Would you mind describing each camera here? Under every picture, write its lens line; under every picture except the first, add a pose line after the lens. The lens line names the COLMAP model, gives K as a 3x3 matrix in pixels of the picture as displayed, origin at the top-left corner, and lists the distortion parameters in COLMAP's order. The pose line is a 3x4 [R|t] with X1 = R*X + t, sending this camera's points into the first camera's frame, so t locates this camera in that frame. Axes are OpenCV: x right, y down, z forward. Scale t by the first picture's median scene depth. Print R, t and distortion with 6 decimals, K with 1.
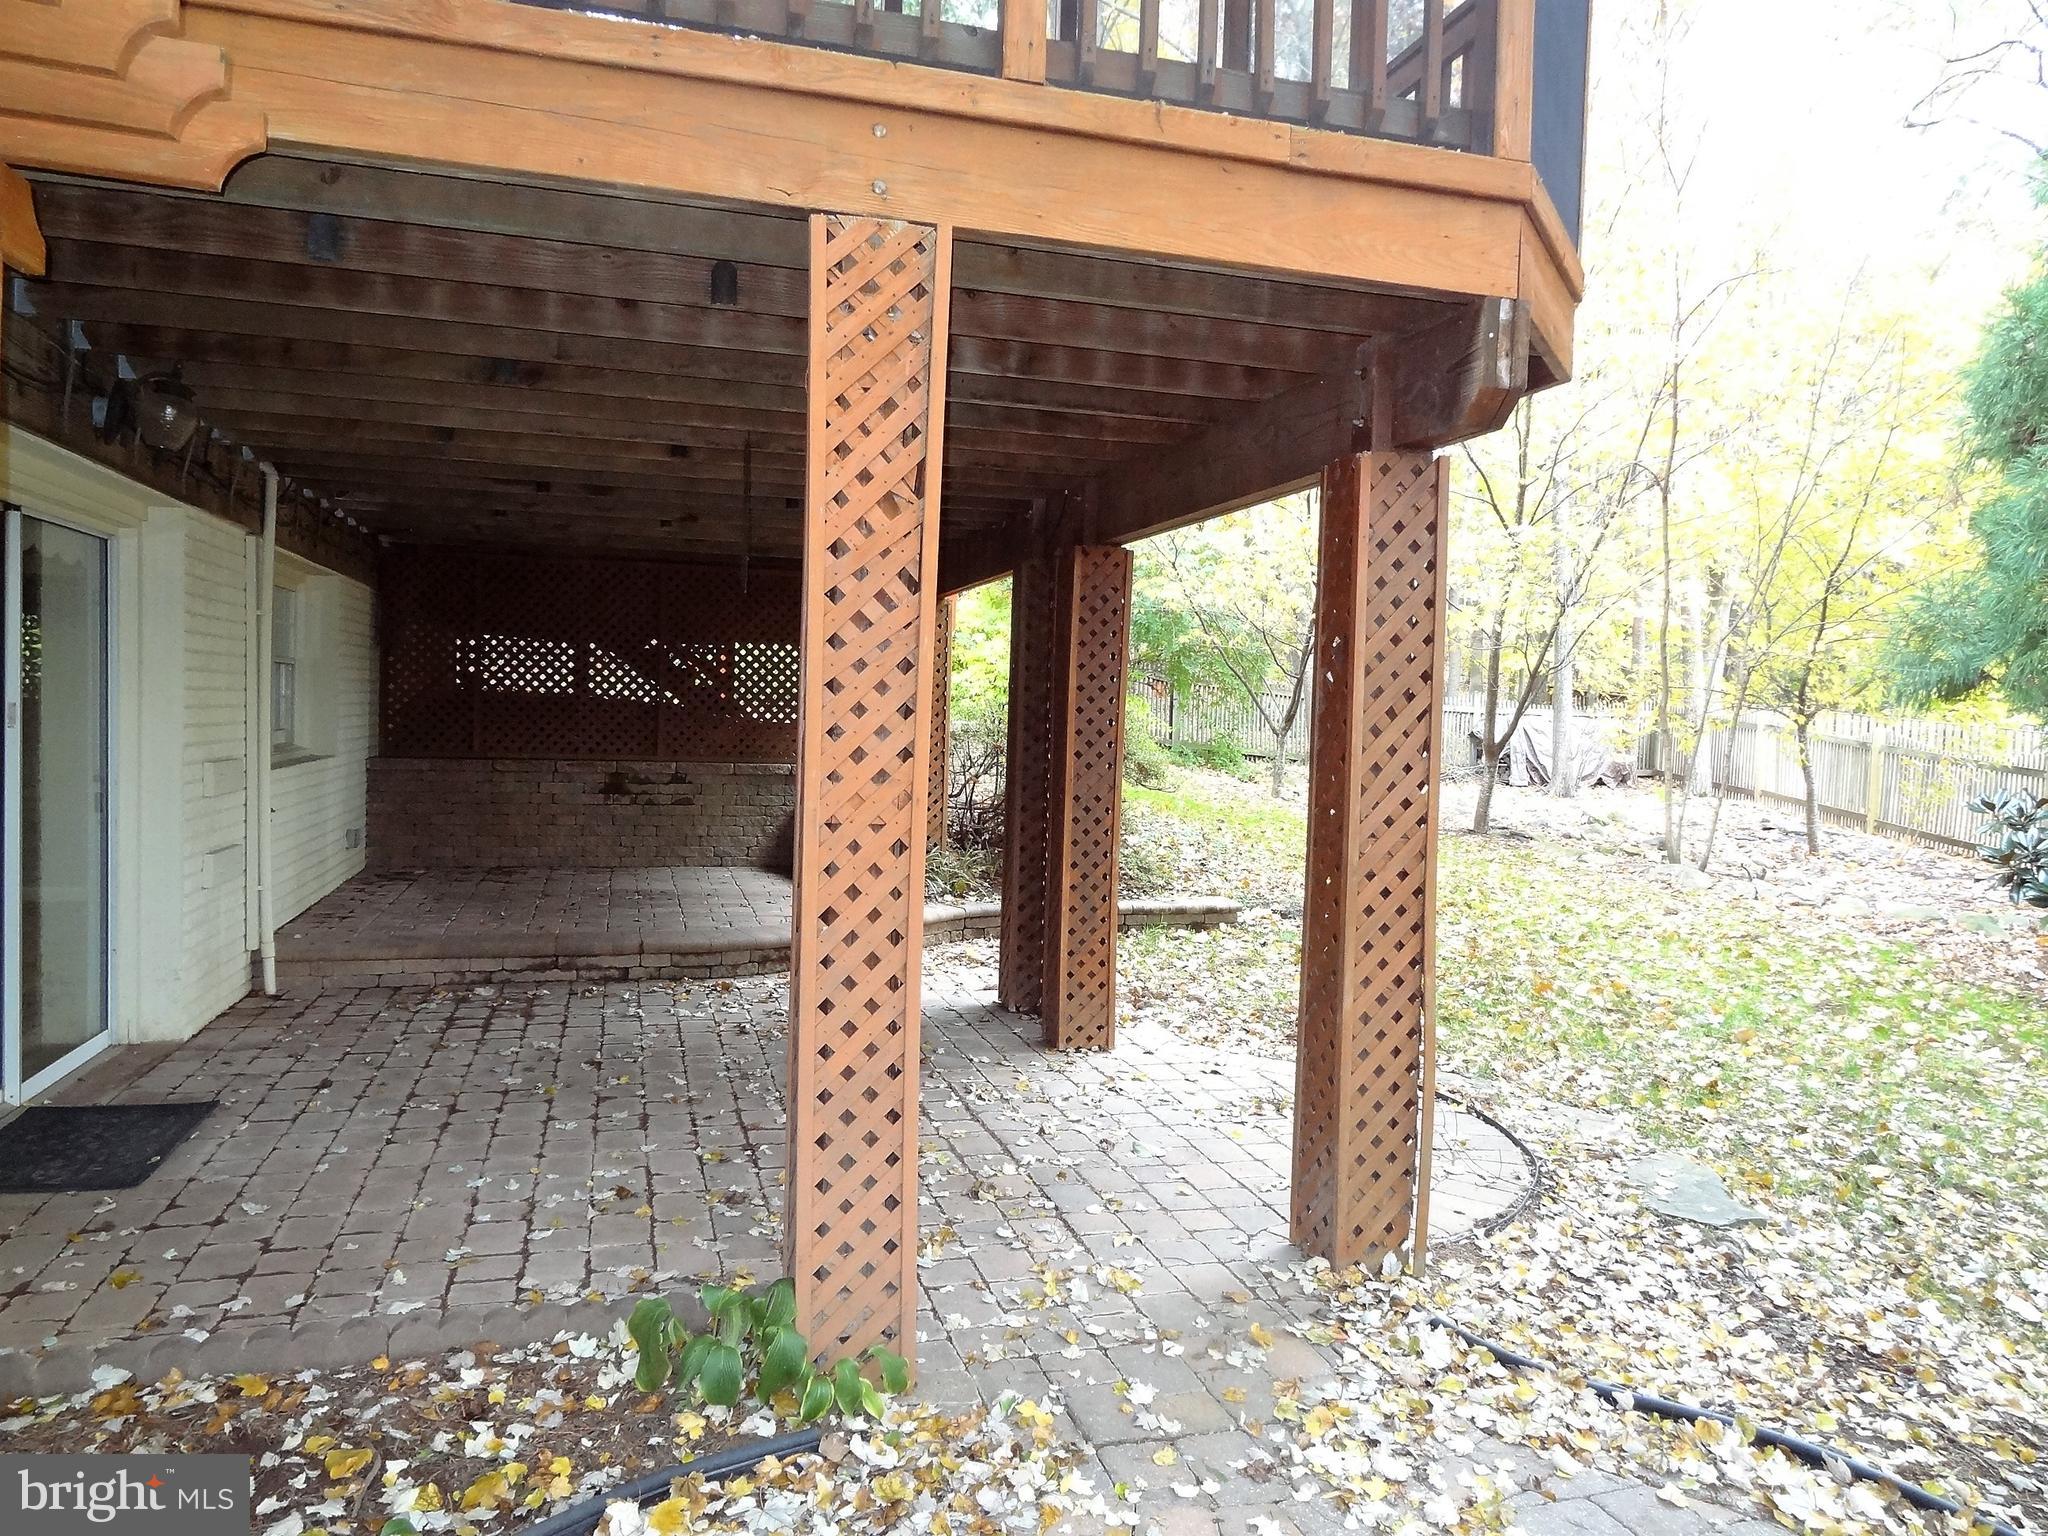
lens RADIAL K [[1434.6, 0, 1024.2], [0, 1434.6, 767.5], [0, 0, 1]] dist [0.000477, 0.008290]
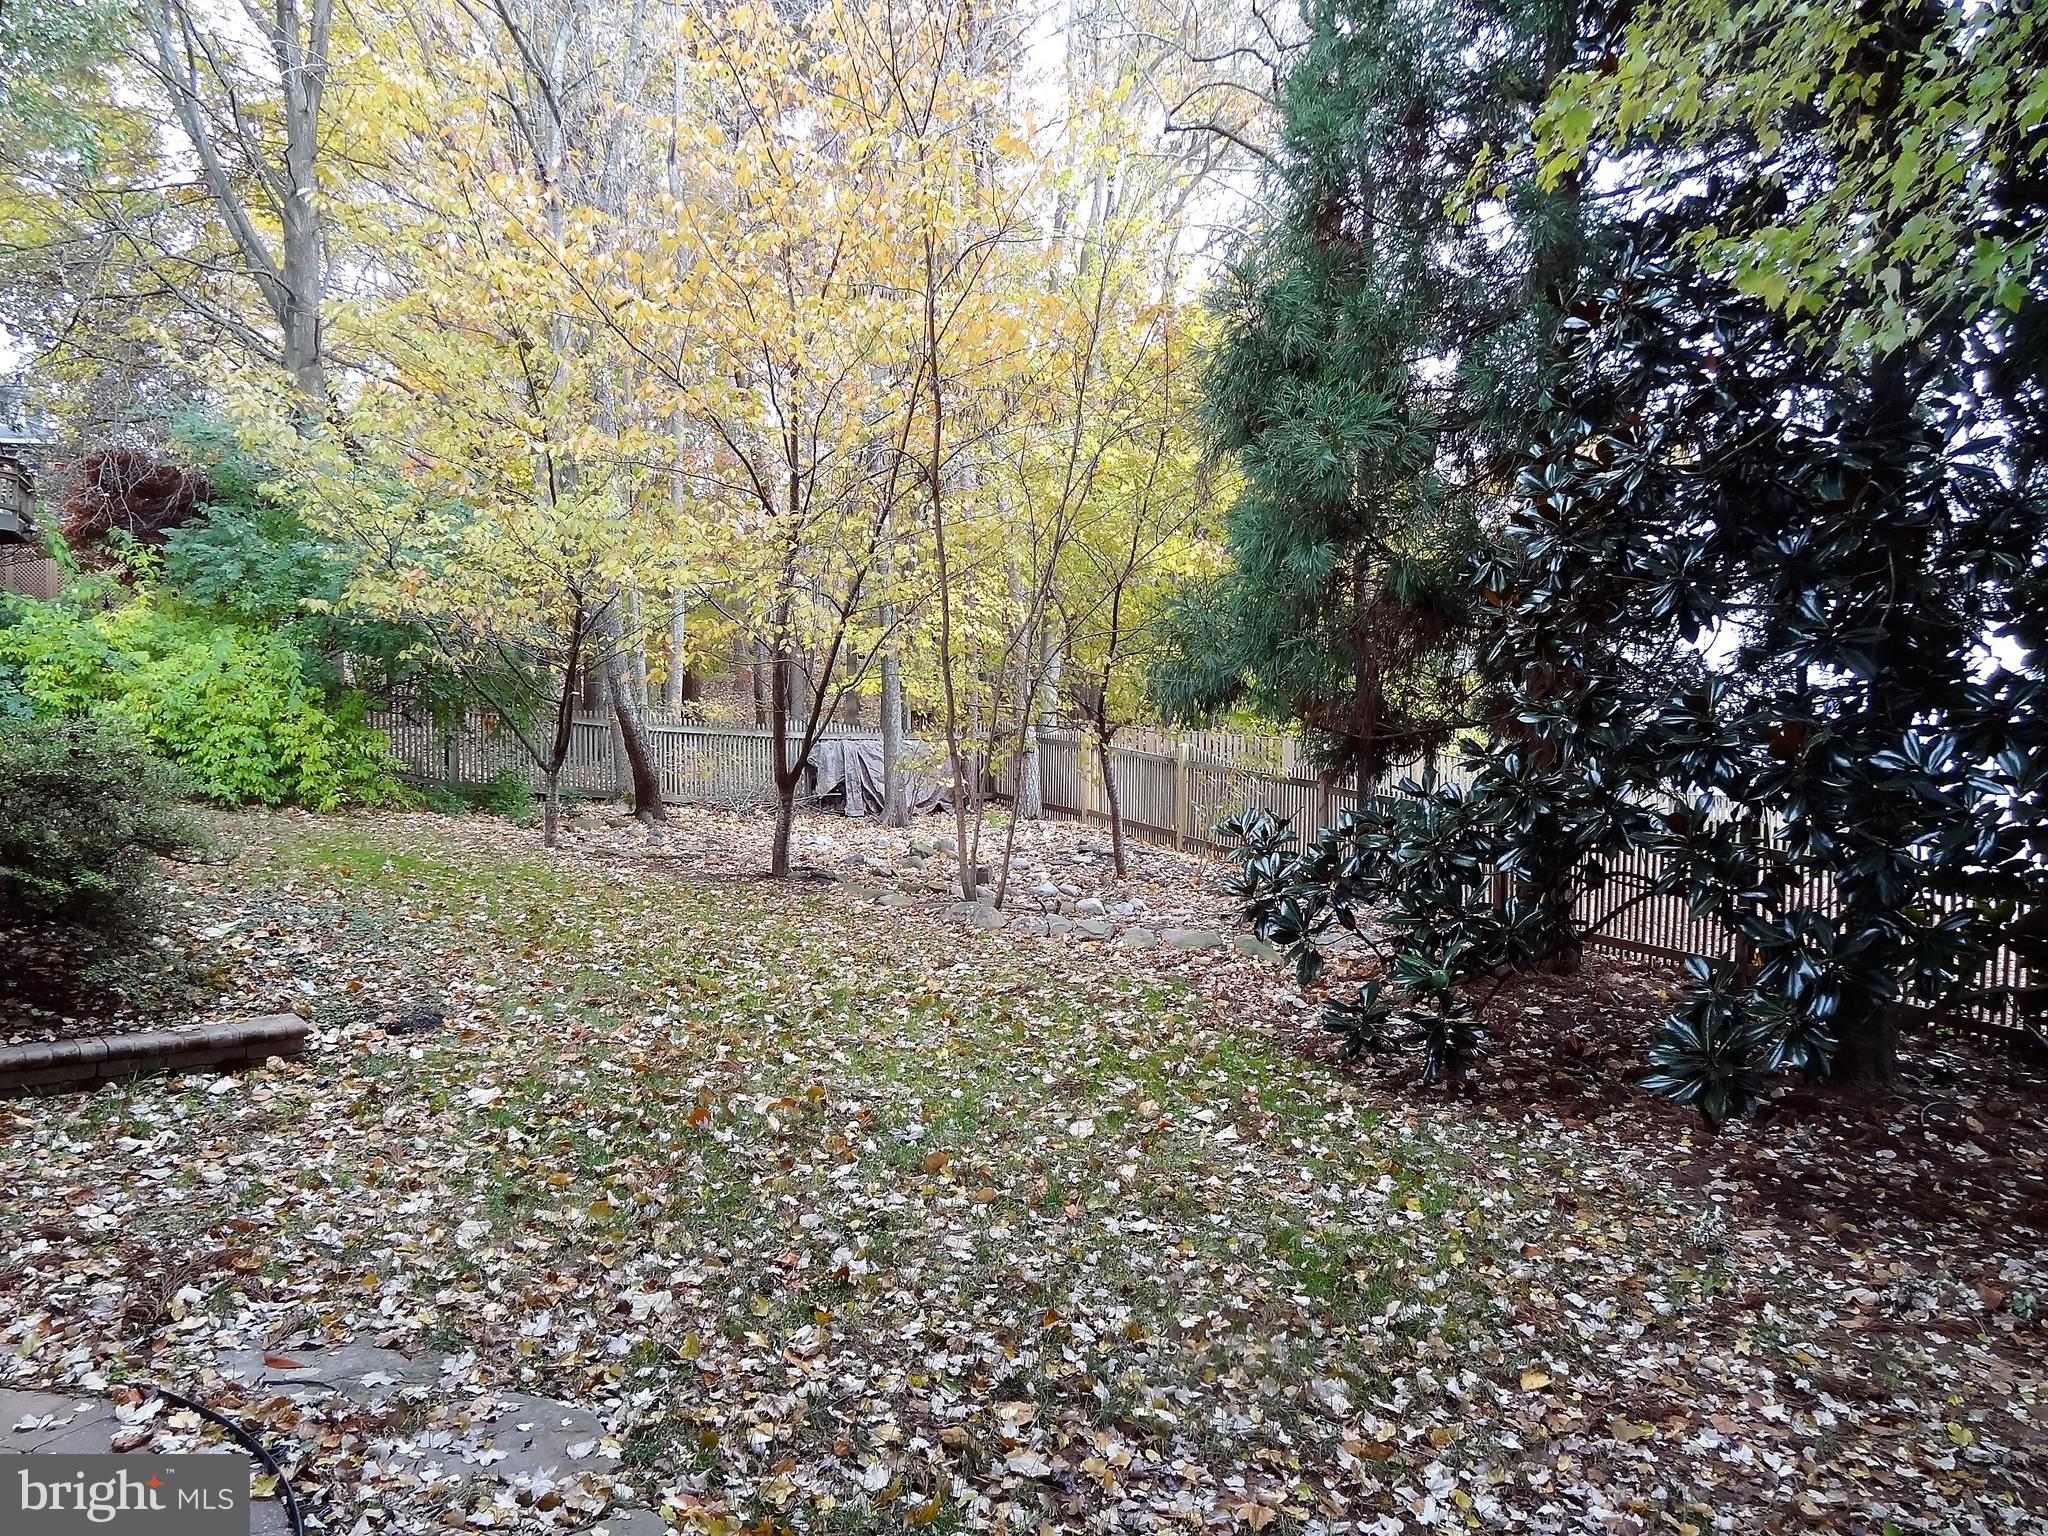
lens RADIAL K [[1434.6, 0, 1024.0], [0, 1434.6, 763.3], [0, 0, 1]] dist [0.000477, 0.008290]
pose [[0.924143, -0.032173, 0.380691, 0.190586], [0.040925, 0.999051, -0.014914, -0.005756], [-0.379850, 0.029362, 0.924582, 0.202358]]
